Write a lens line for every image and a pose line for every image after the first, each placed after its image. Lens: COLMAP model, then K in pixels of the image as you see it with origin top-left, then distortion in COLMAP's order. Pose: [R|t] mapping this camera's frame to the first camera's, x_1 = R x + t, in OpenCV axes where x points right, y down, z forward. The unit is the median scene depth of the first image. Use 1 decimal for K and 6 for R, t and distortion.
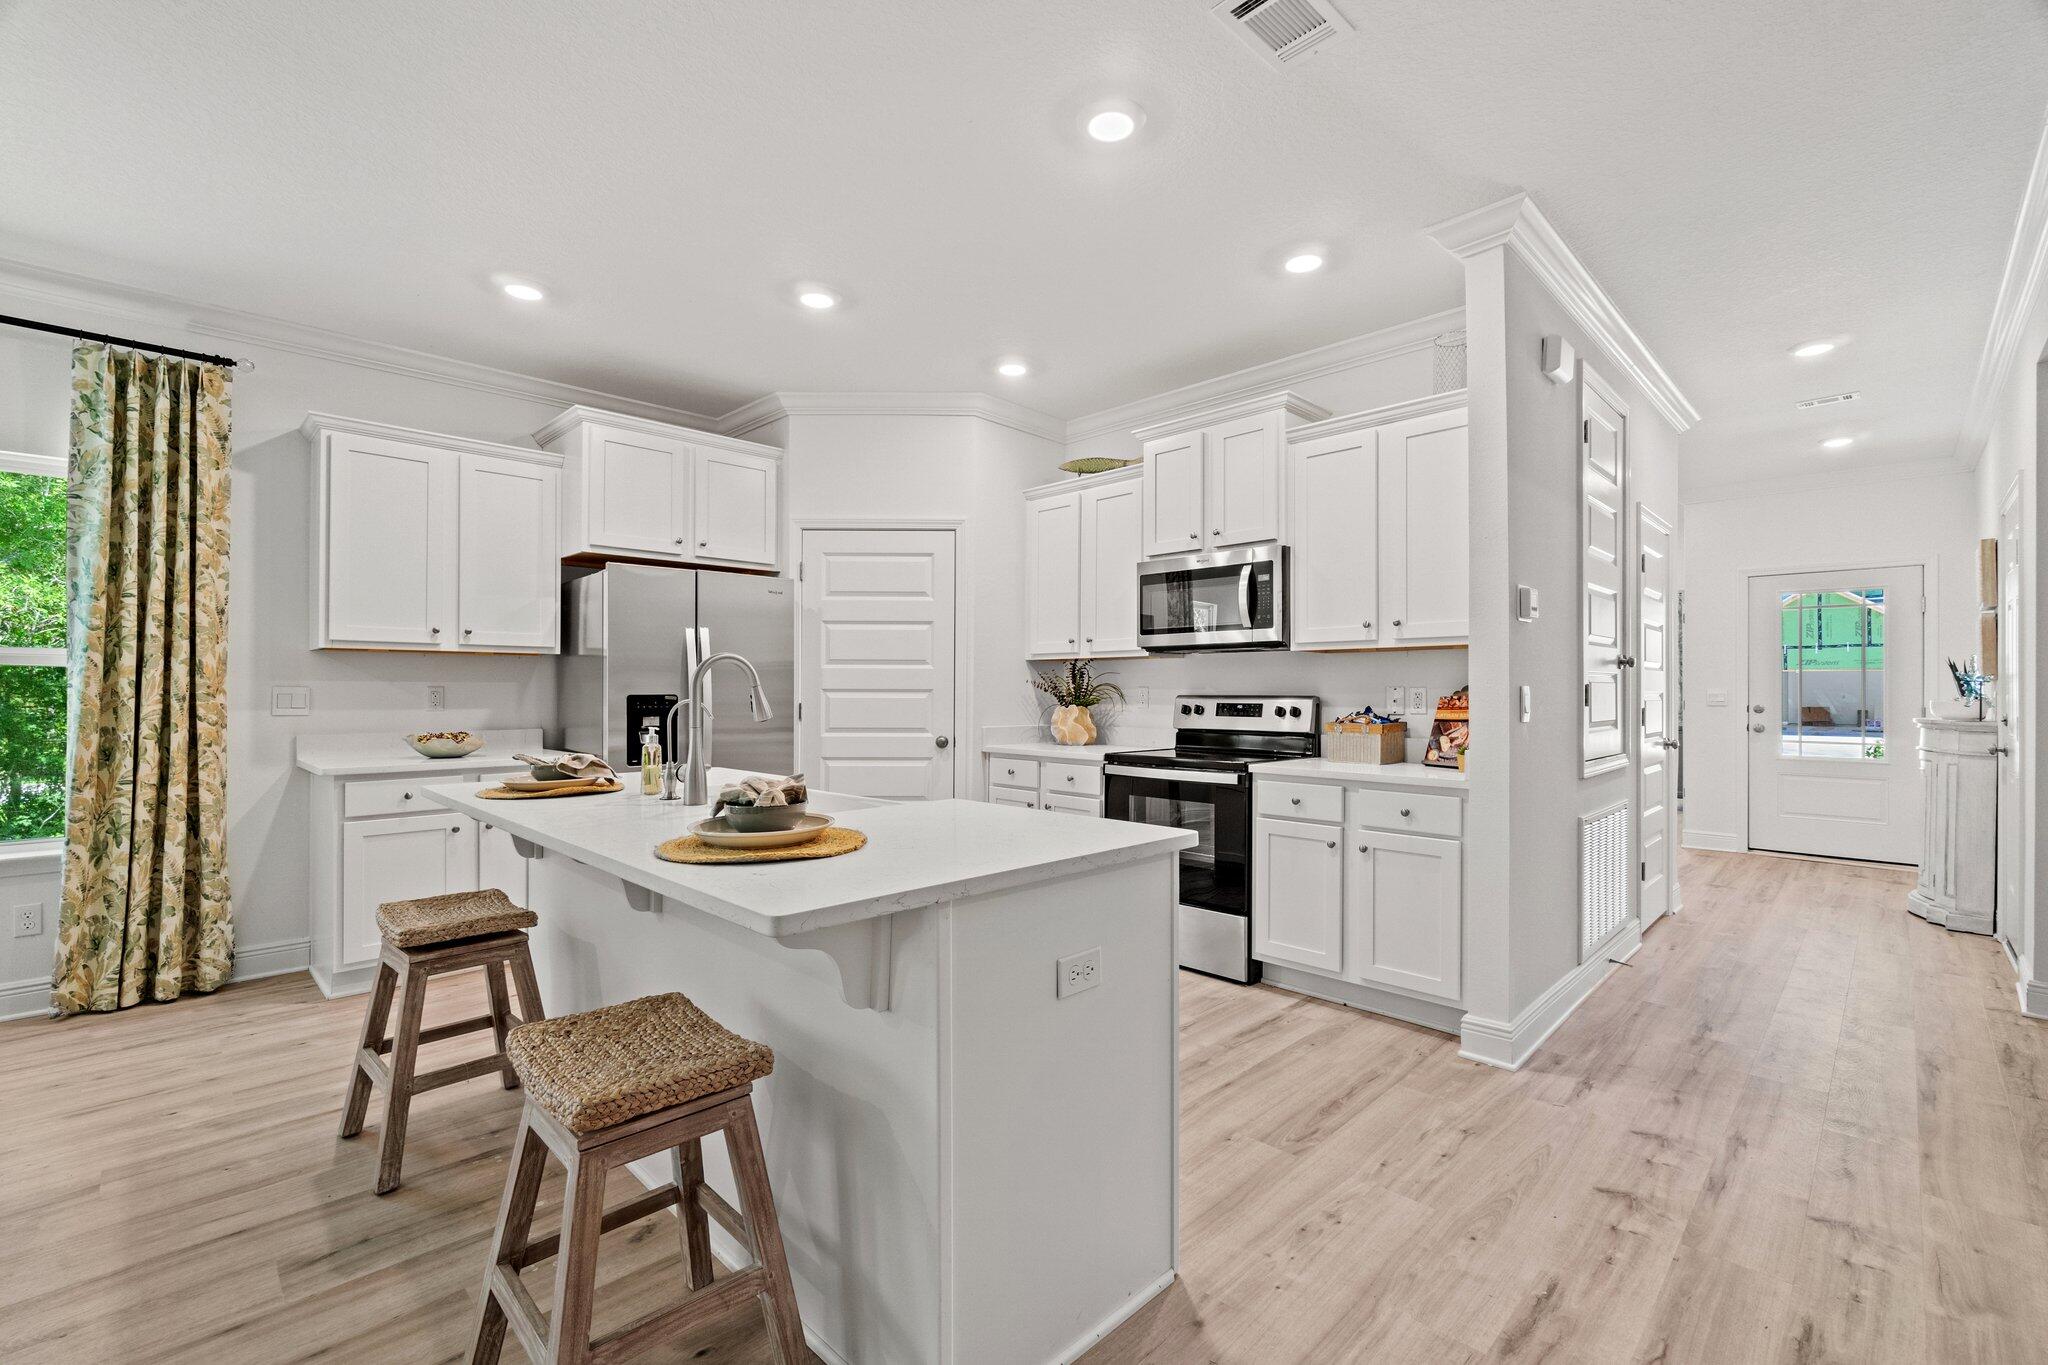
lens RADIAL K [[880.5, 0, 1032.8], [0, 880.5, 686.8], [0, 0, 1]] dist [-0.003117, 0.000203]
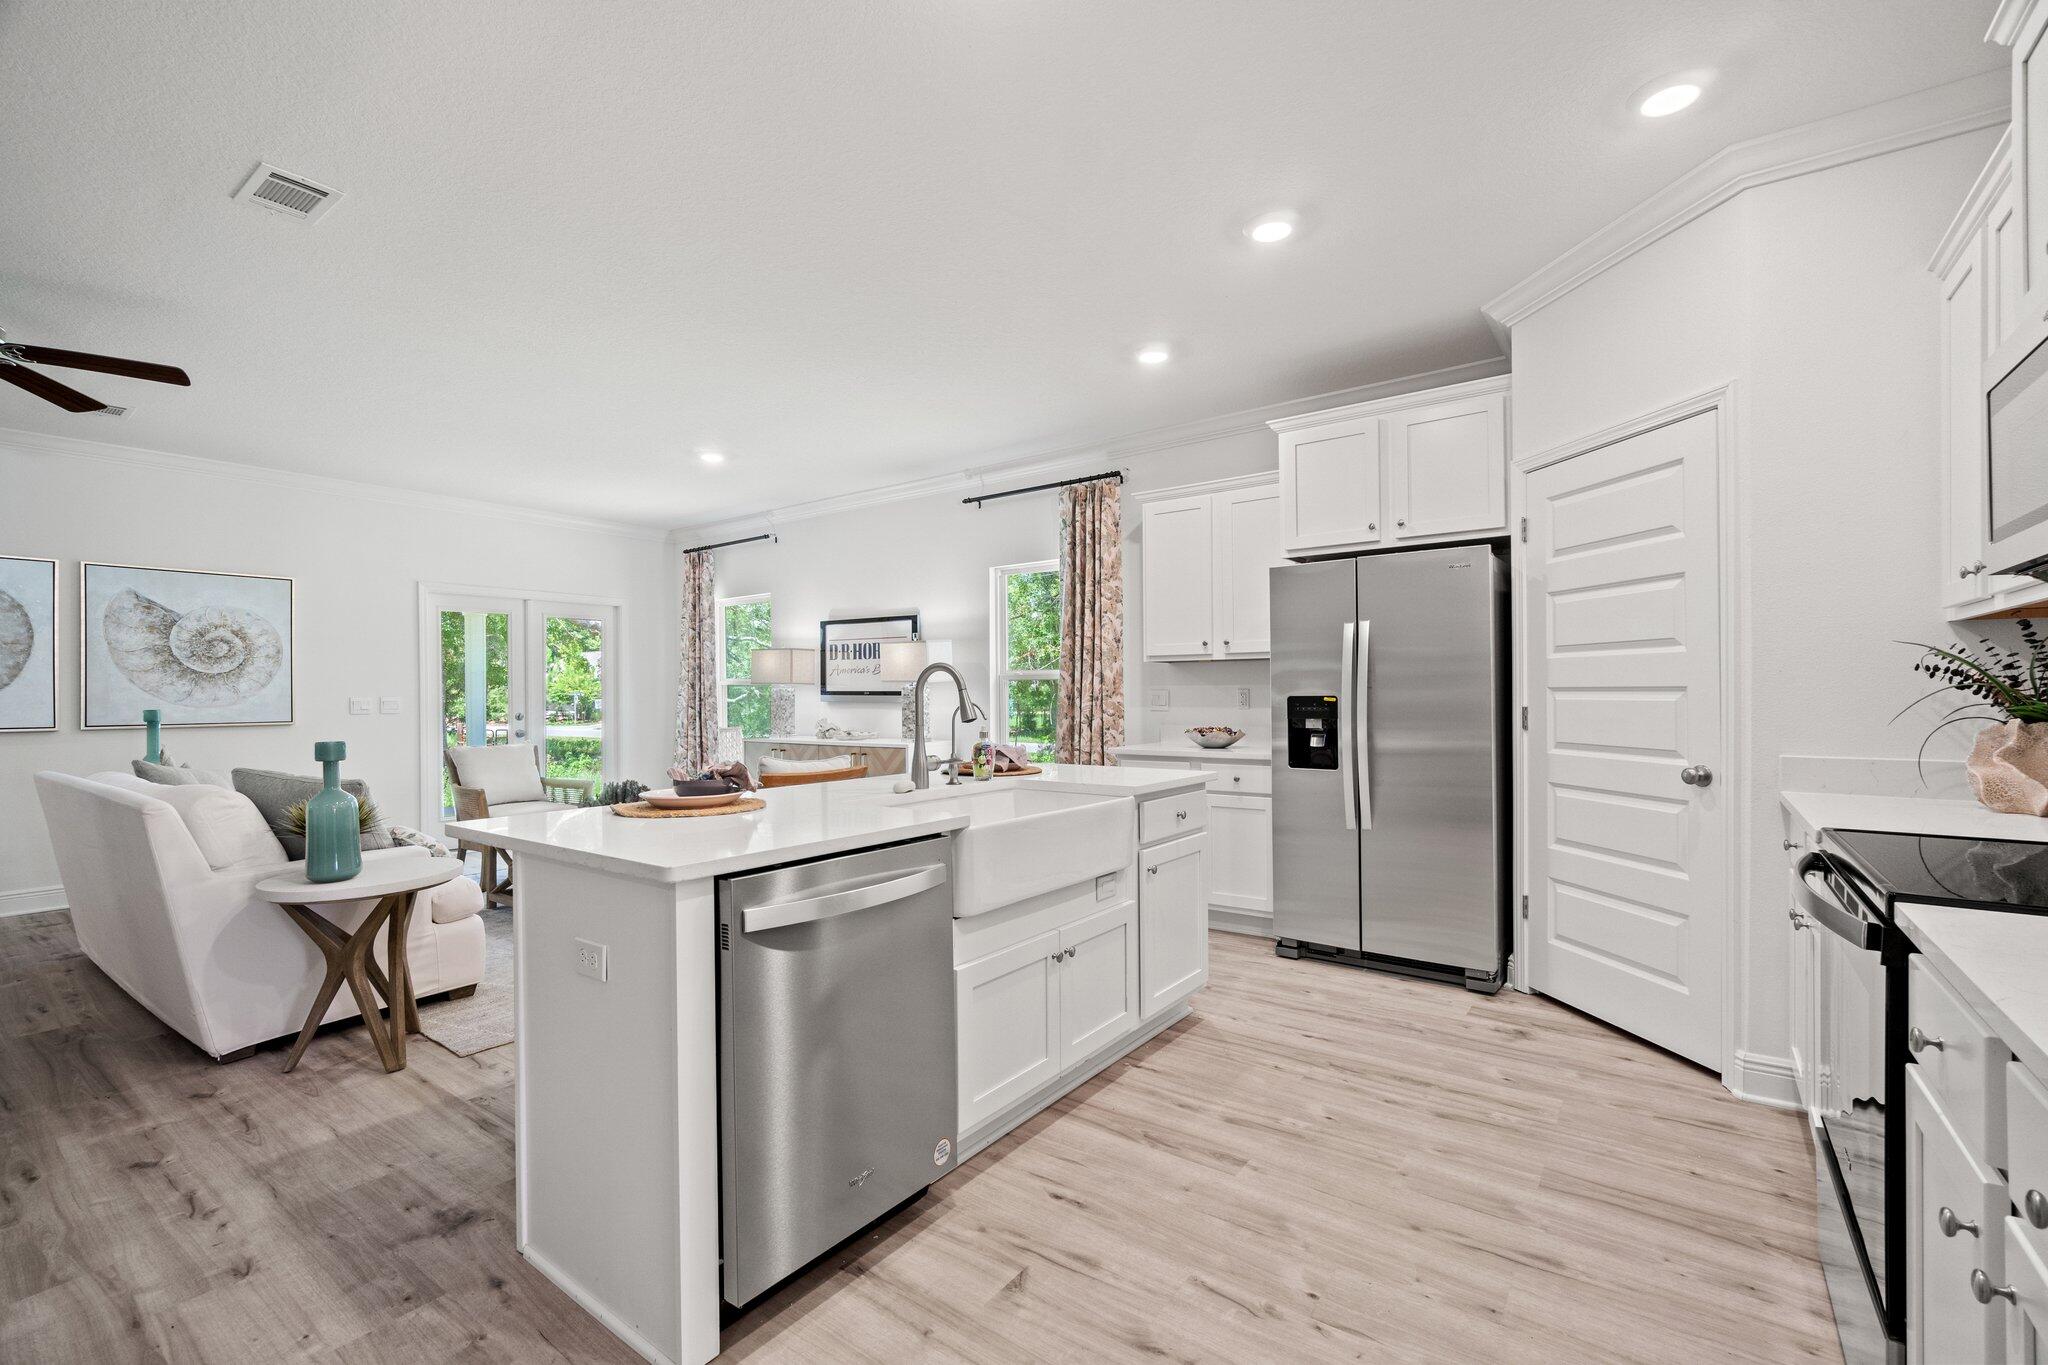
lens RADIAL K [[881.2, 0, 1025.1], [0, 881.2, 685.8], [0, 0, 1]] dist [-0.001330, 0.000379]
pose [[0.143544, -0.010179, -0.989592, 0.558553], [0.013235, 0.999877, -0.008365, 0.002165], [0.989555, -0.011897, 0.143661, 0.642199]]
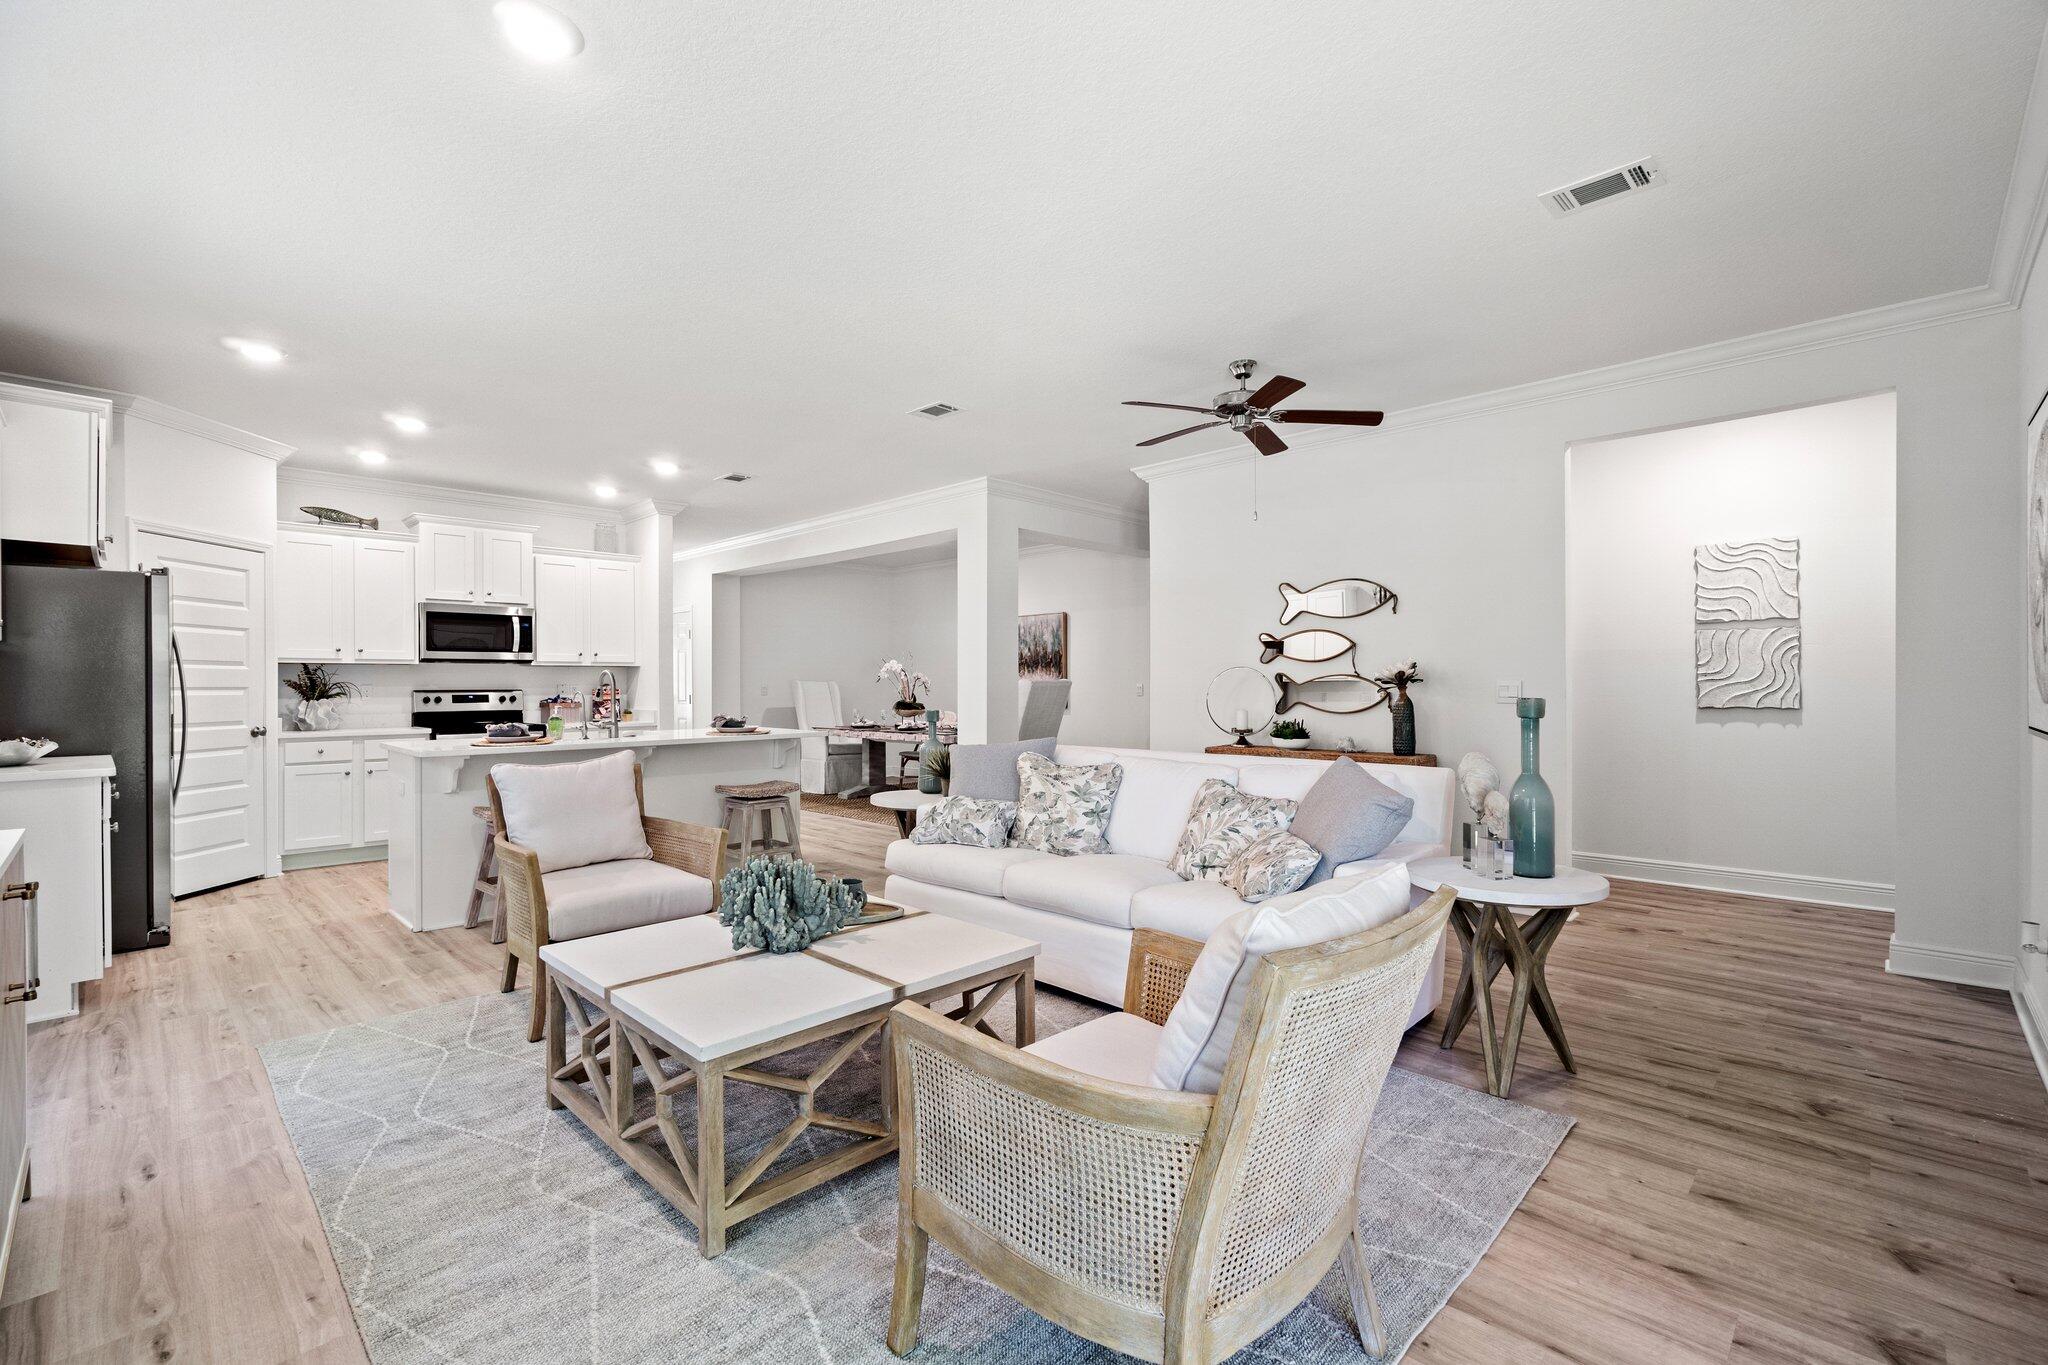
lens RADIAL K [[887.1, 0, 1026.7], [0, 887.1, 686.8], [0, 0, 1]] dist [-0.006596, -0.000072]
pose [[-0.009172, -0.003734, 0.999951, -1.748929], [0.000173, 0.999993, 0.003736, -0.002729], [-0.999958, 0.000207, -0.009171, -0.021211]]
